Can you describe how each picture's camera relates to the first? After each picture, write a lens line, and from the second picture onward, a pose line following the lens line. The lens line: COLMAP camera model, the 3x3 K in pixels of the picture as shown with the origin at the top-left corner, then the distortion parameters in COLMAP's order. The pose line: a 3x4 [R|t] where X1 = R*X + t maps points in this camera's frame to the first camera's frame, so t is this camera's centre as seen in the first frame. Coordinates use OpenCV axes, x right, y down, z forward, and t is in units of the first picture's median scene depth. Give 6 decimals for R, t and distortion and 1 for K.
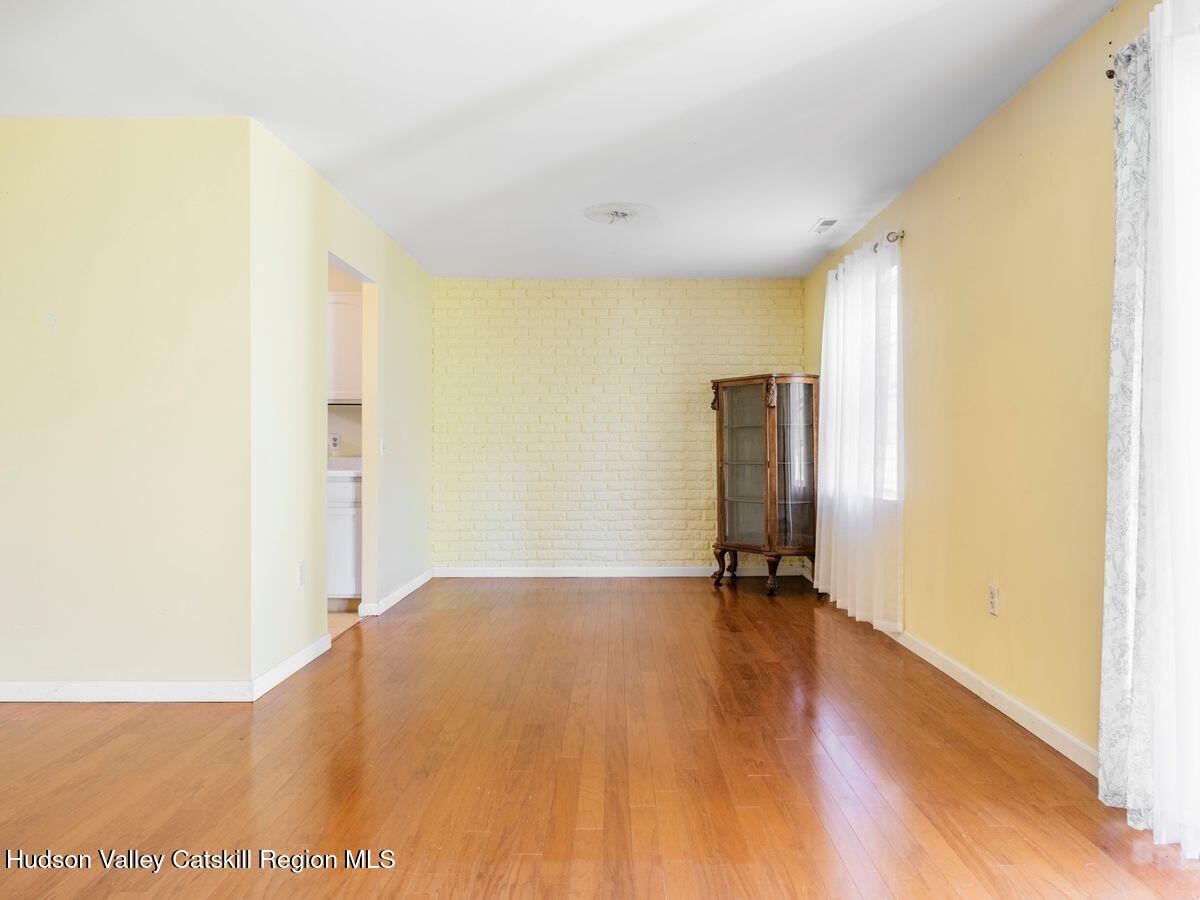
lens RADIAL K [[759.6, 0, 633.1], [0, 759.6, 447.1], [0, 0, 1]] dist [-0.007217, -0.000779]
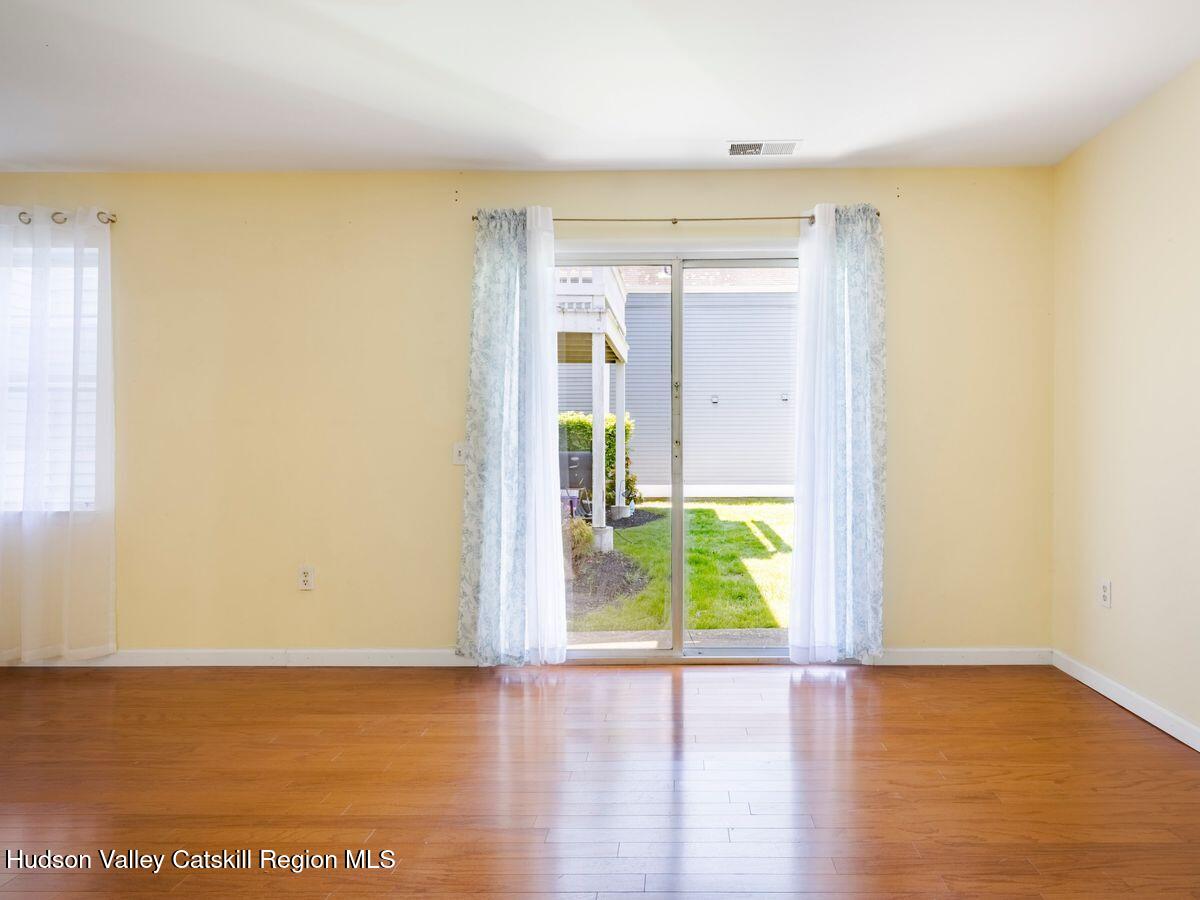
lens RADIAL K [[739.1, 0, 674.9], [0, 739.1, 453.1], [0, 0, 1]] dist [0.002045, 0.000418]
pose [[0.036461, -0.005018, 0.999322, -0.382966], [0.001778, 0.999986, 0.004956, -0.000031], [-0.999333, 0.001596, 0.036469, 0.215133]]
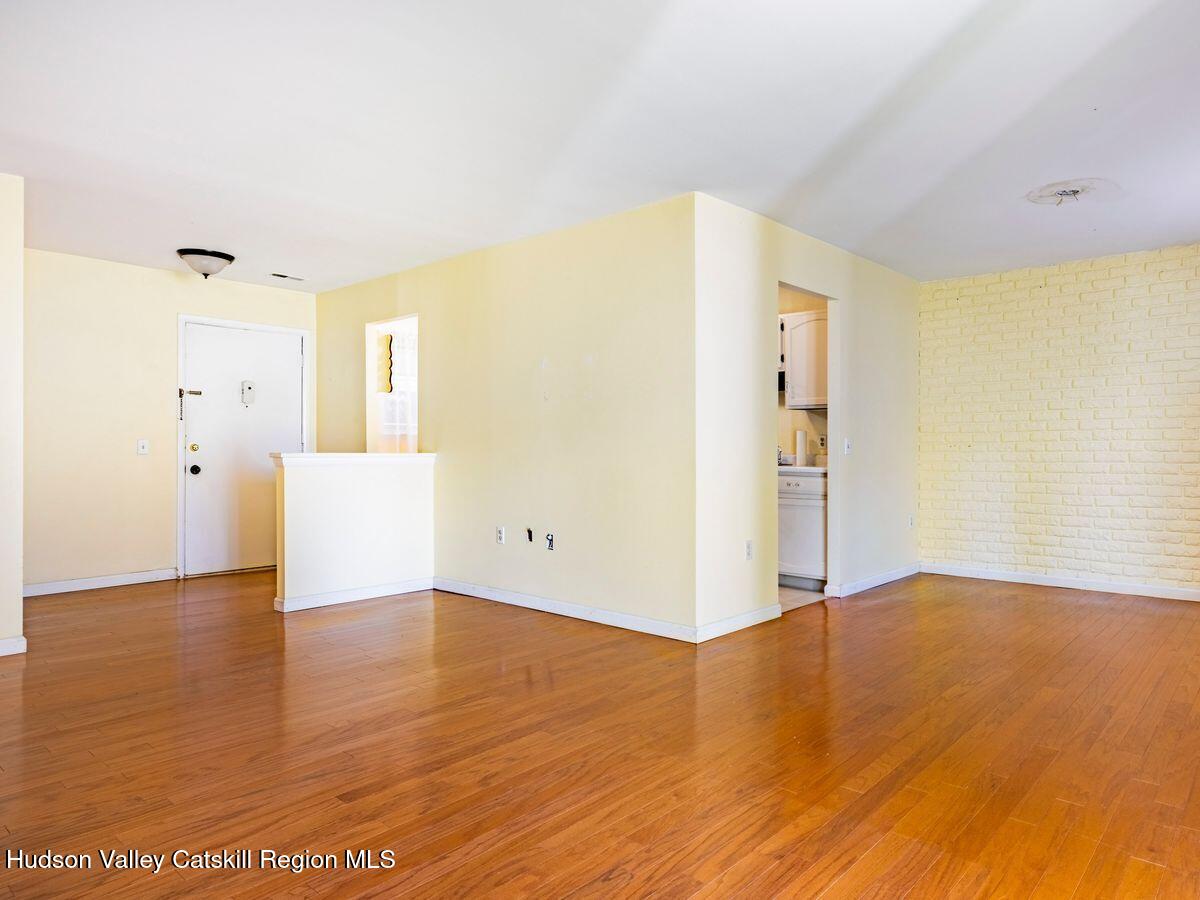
lens RADIAL K [[766.0, 0, 683.1], [0, 766.0, 453.0], [0, 0, 1]] dist [-0.003876, -0.001629]
pose [[0.763258, 0.005510, -0.646071, 0.180772], [0.000620, 0.999957, 0.009261, -0.000733], [0.646094, -0.007469, 0.763221, -0.005791]]
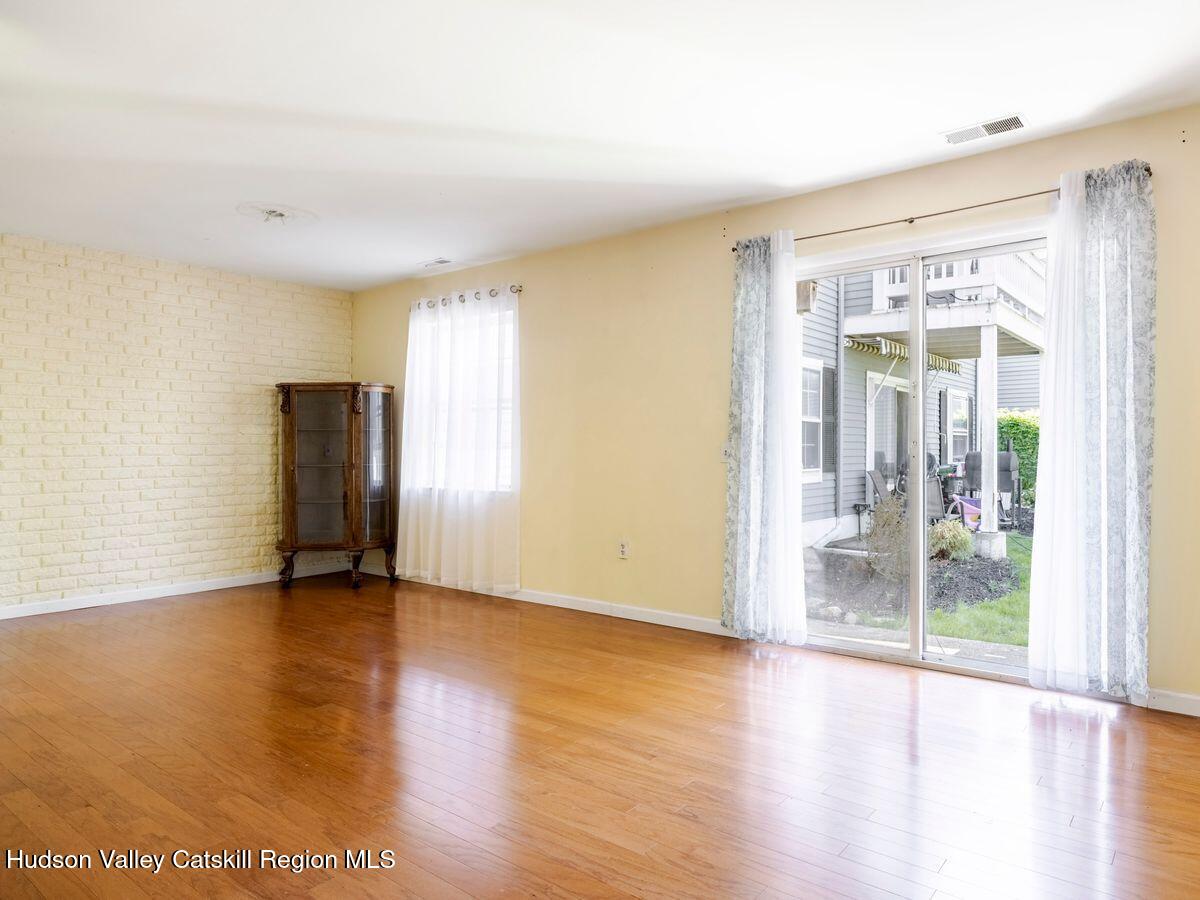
lens RADIAL K [[739.1, 0, 674.9], [0, 739.1, 453.1], [0, 0, 1]] dist [0.002045, 0.000418]
pose [[0.608788, -0.004682, 0.793319, -0.372140], [0.000978, 0.999986, 0.005151, -0.000724], [-0.793332, -0.002360, 0.608785, 0.002769]]
